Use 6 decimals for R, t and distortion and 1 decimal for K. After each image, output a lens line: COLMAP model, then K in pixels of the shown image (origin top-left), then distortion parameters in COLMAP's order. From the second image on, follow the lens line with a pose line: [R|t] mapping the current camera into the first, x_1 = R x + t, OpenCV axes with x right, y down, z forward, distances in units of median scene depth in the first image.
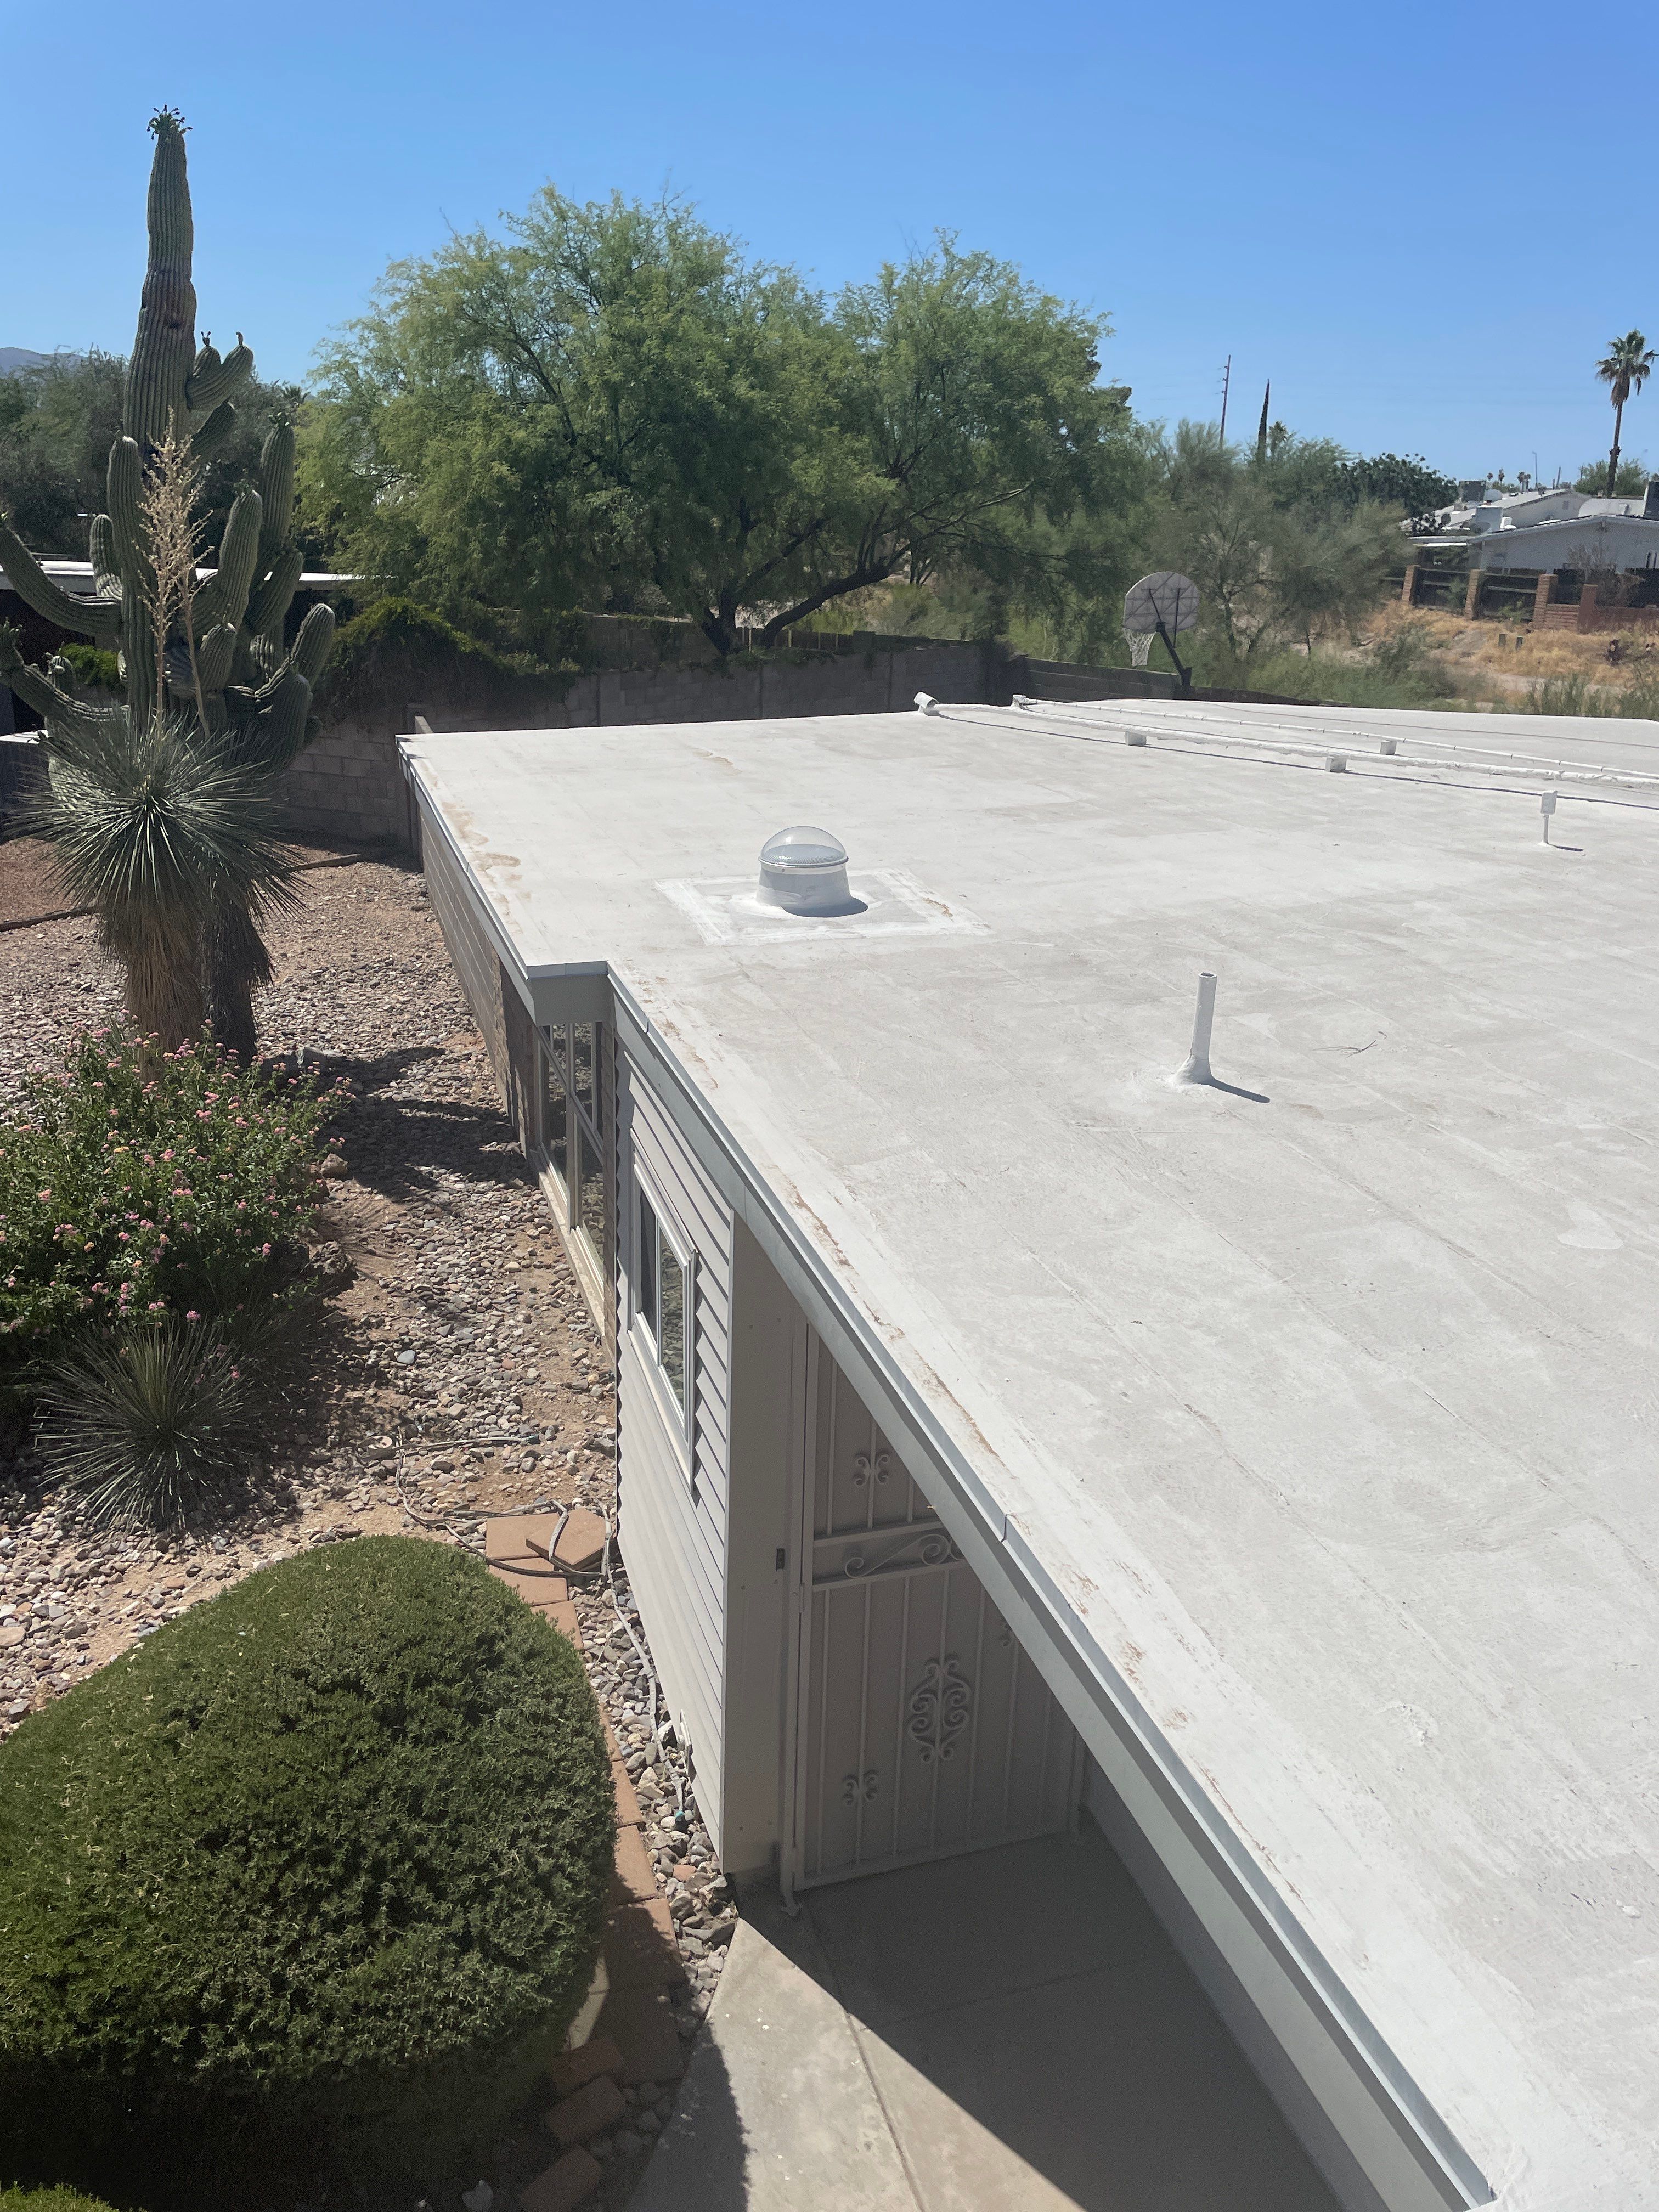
lens RADIAL K [[1664.1, 0, 808.9], [0, 1664.1, 1099.5], [0, 0, 1]] dist [0.094714, -0.104298]
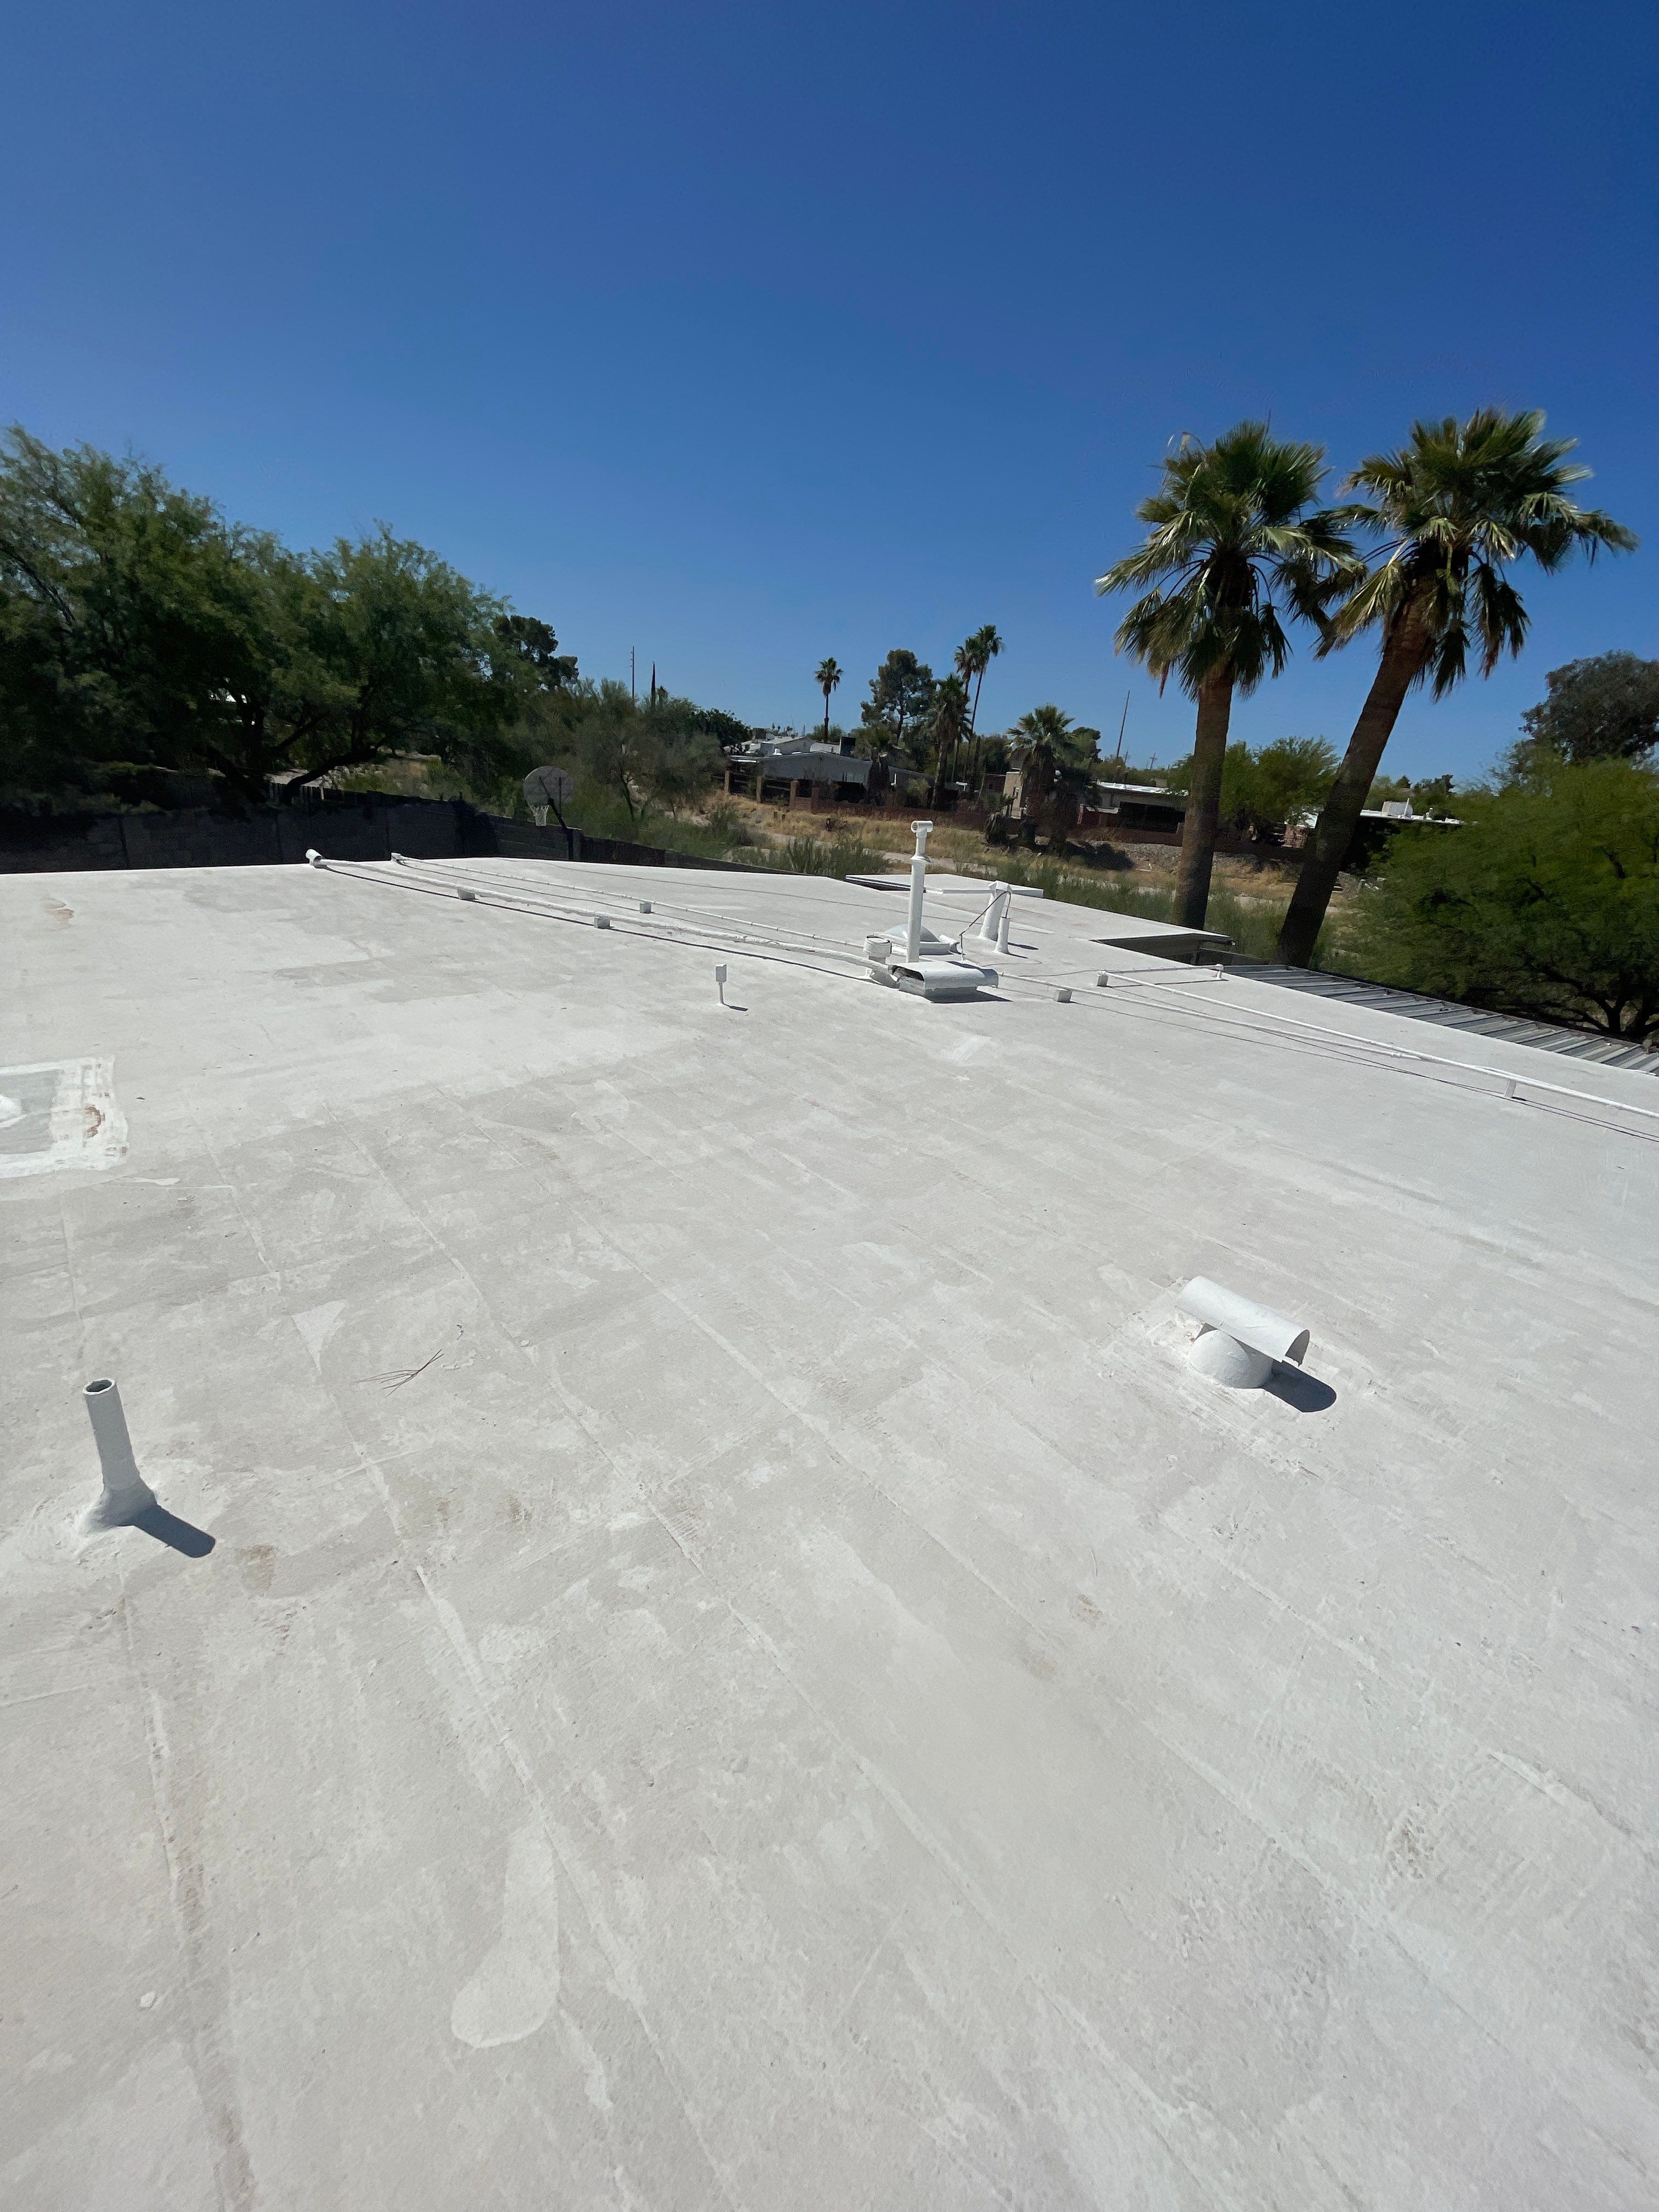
lens RADIAL K [[901.3, 0, 836.6], [0, 901.3, 1106.0], [0, 0, 1]] dist [-0.000992, -0.000615]
pose [[0.908544, -0.090075, 0.407963, 0.074113], [0.066319, 0.995195, 0.072037, -0.038669], [-0.412491, -0.038393, 0.910152, 0.107205]]
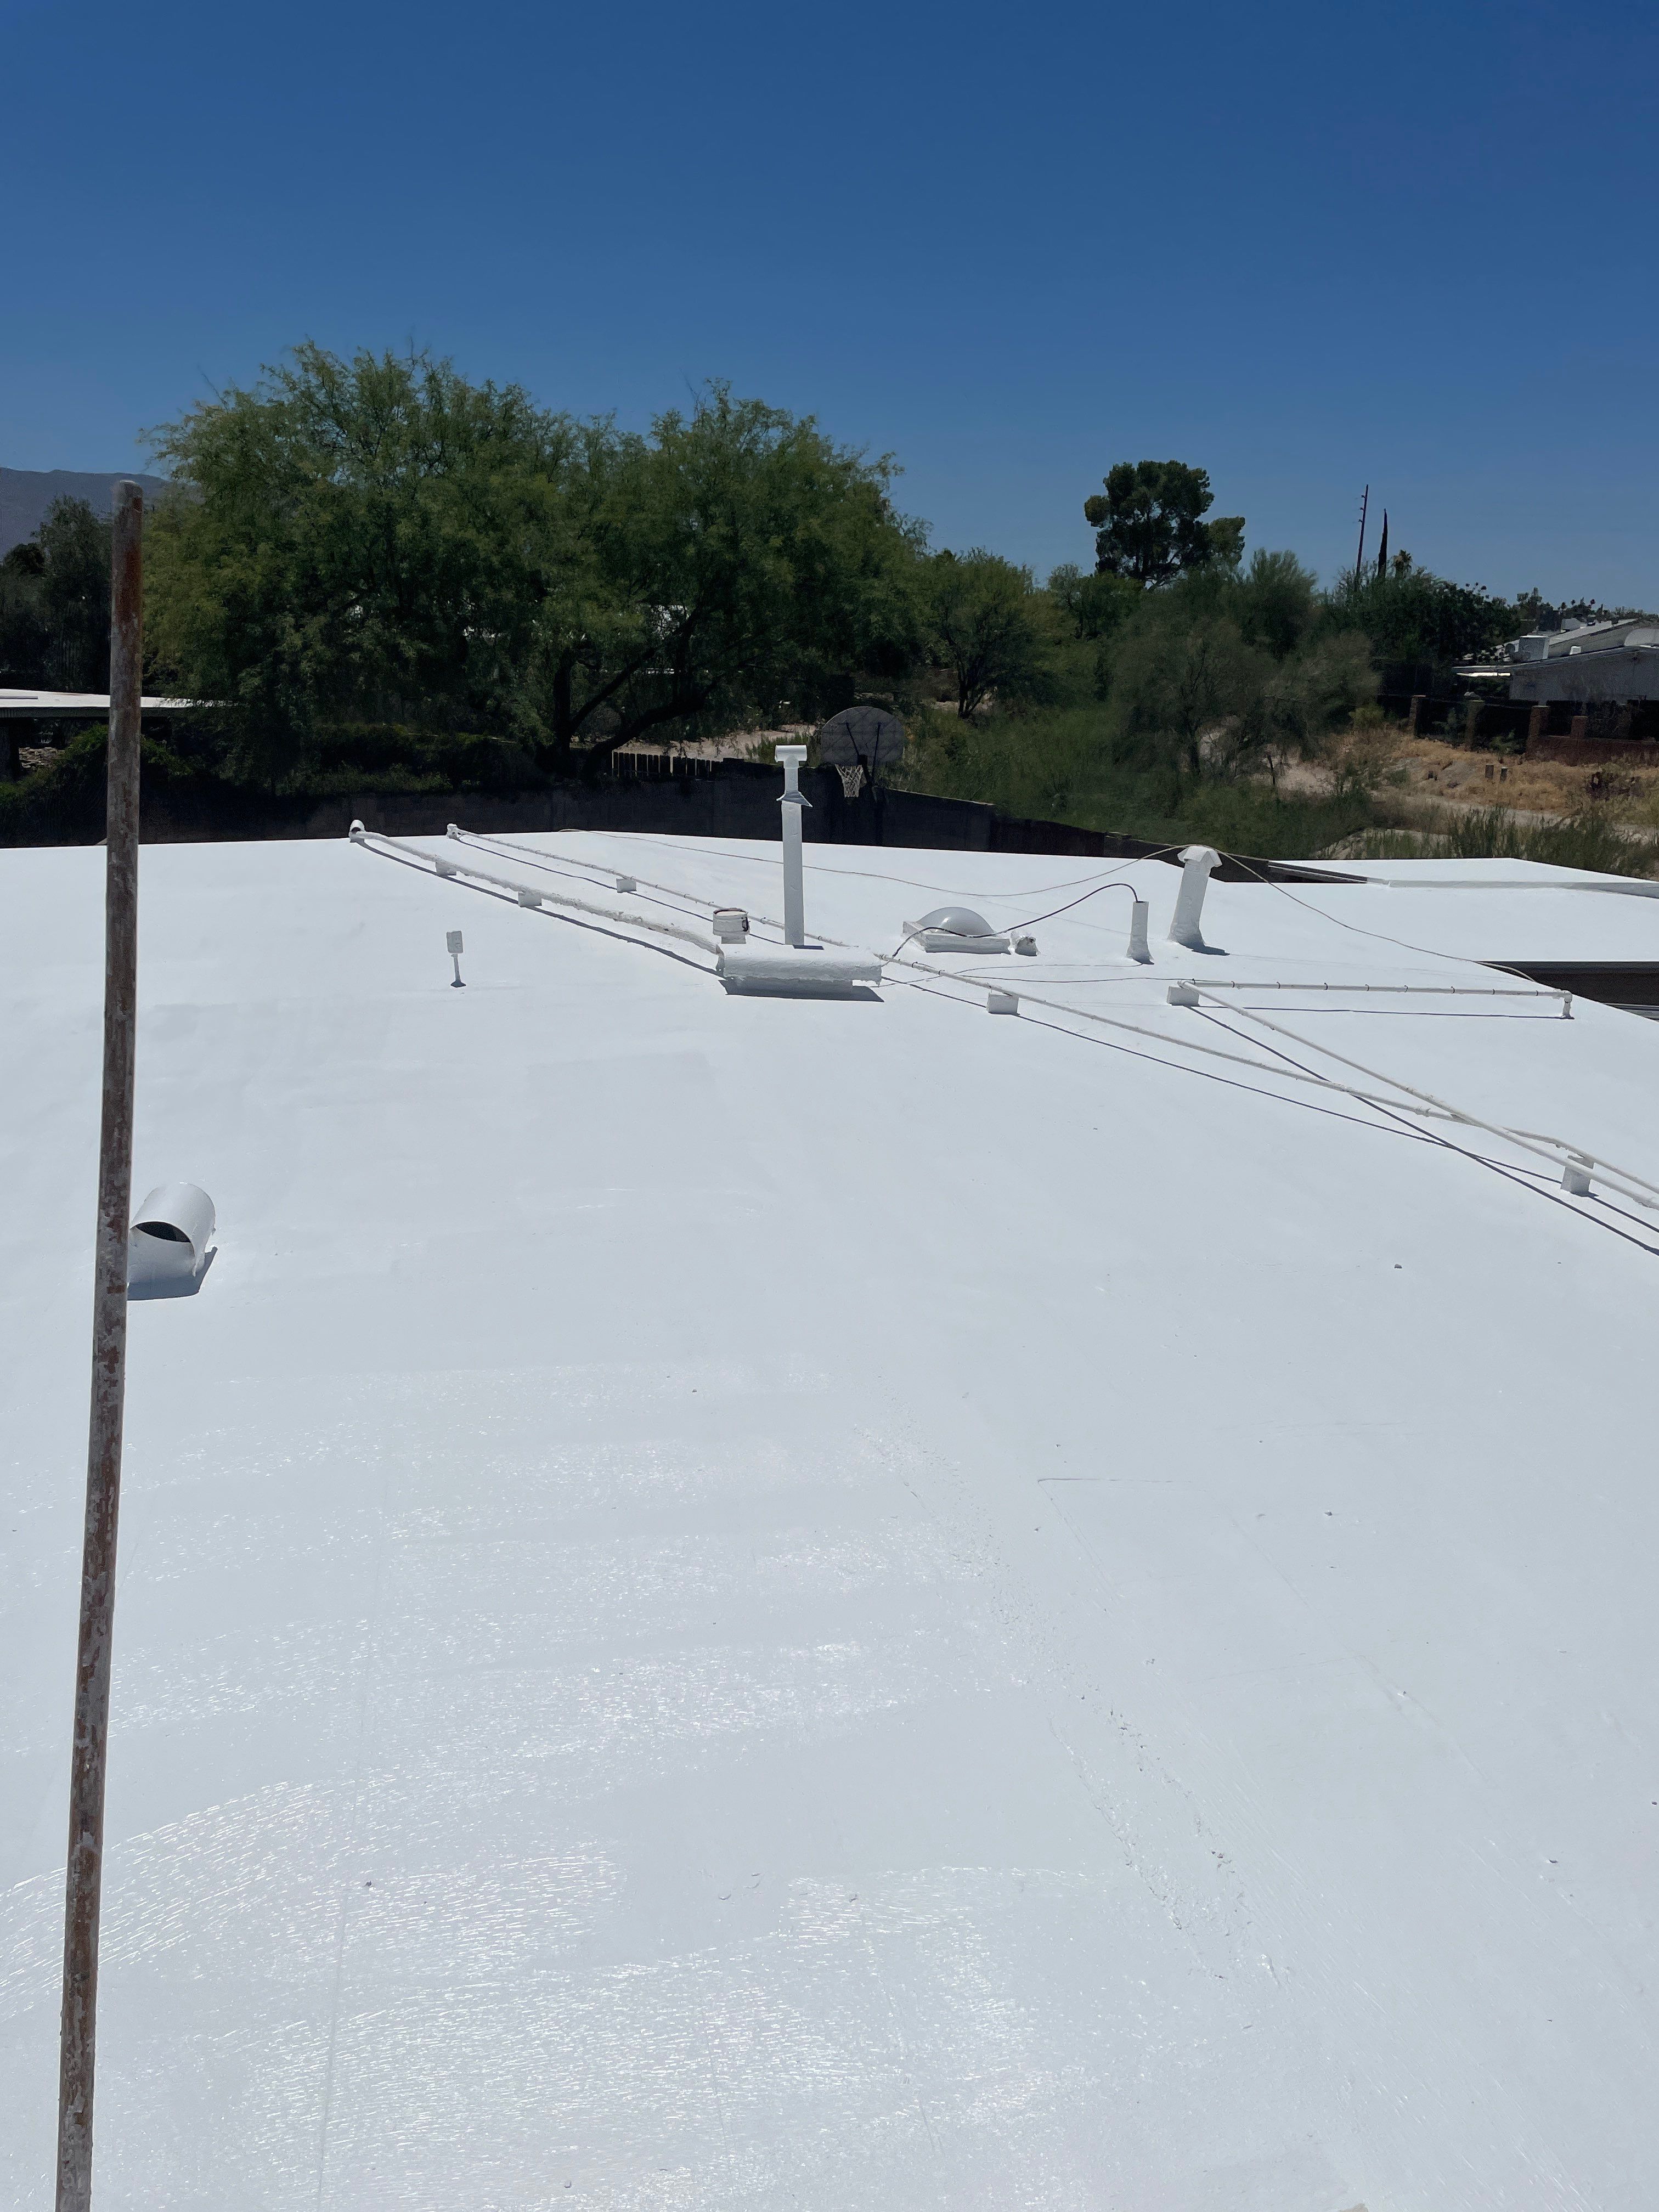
lens RADIAL K [[1661.6, 0, 826.0], [0, 1661.6, 1133.7], [0, 0, 1]] dist [0.094034, -0.112835]
pose [[0.995874, 0.026407, -0.086818, 0.248168], [-0.030600, 0.998410, -0.047332, -0.006033], [0.085430, 0.049794, 0.995099, 0.003628]]
